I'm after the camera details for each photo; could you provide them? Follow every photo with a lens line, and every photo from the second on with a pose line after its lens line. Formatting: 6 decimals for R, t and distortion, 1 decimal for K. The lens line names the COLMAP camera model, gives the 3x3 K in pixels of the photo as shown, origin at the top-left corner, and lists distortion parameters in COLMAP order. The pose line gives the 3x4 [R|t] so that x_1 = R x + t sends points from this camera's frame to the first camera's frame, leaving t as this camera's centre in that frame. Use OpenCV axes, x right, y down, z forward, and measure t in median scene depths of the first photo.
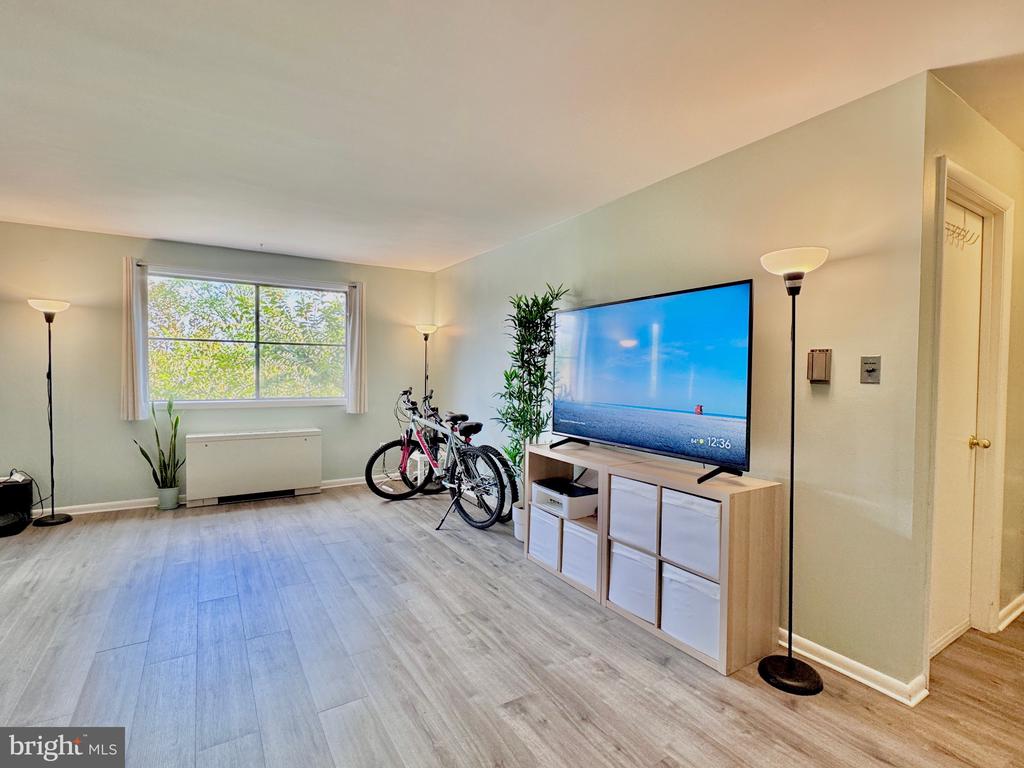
lens RADIAL K [[494.1, 0, 514.7], [0, 494.1, 383.8], [0, 0, 1]] dist [0.001357, -0.000341]
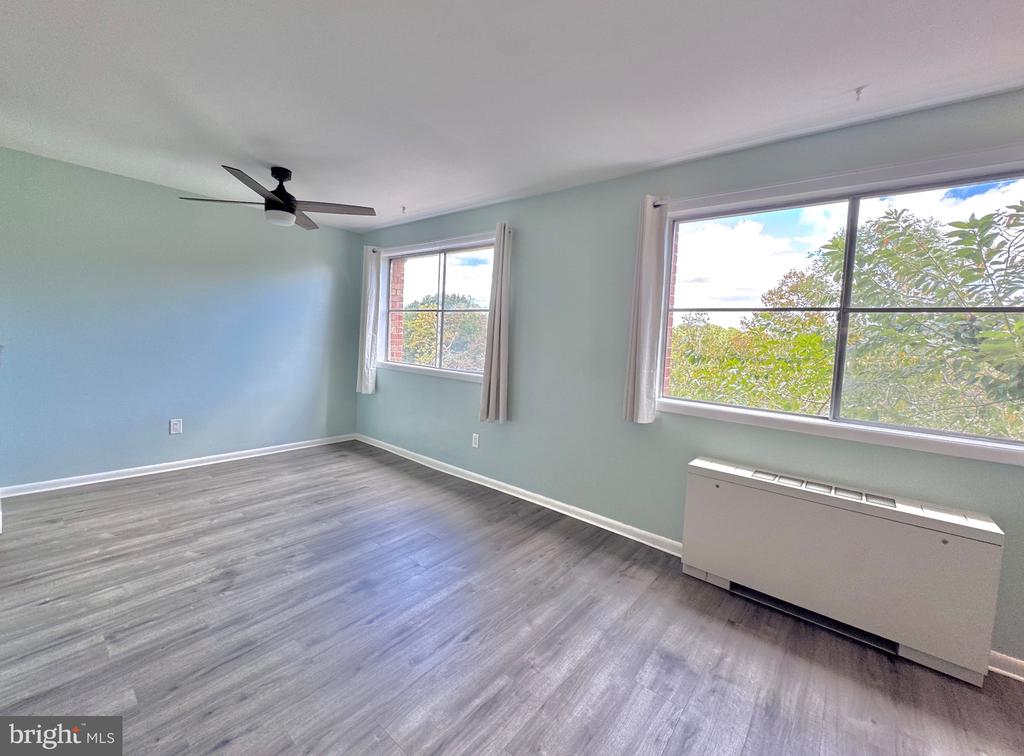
lens RADIAL K [[408.9, 0, 512.1], [0, 408.9, 364.1], [0, 0, 1]] dist [-0.002593, 0.000395]
pose [[0.305039, 0.053167, -0.950855, -0.437650], [-0.068479, 0.997080, 0.033783, -0.033644], [0.949875, 0.054808, 0.307789, 1.100273]]
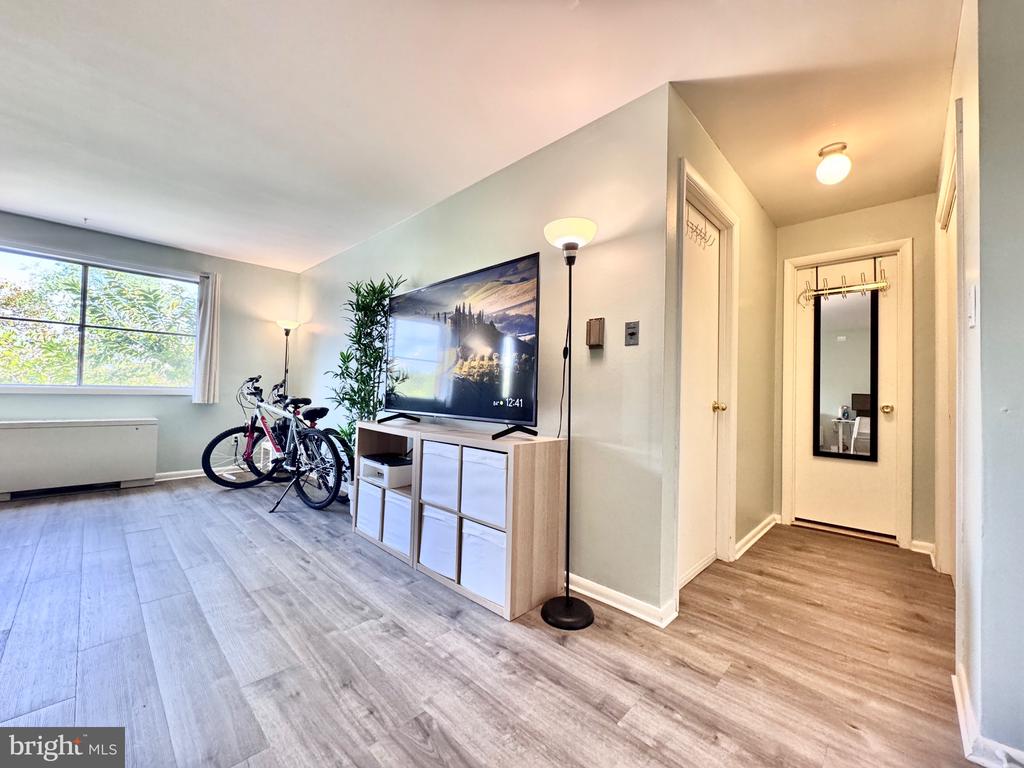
lens RADIAL K [[408.9, 0, 512.6], [0, 408.9, 382.6], [0, 0, 1]] dist [-0.002593, 0.000395]
pose [[0.971104, 0.019343, 0.237873, 0.186143], [-0.008580, 0.998895, -0.046200, 0.109794], [-0.238504, 0.042824, 0.970197, 0.121697]]
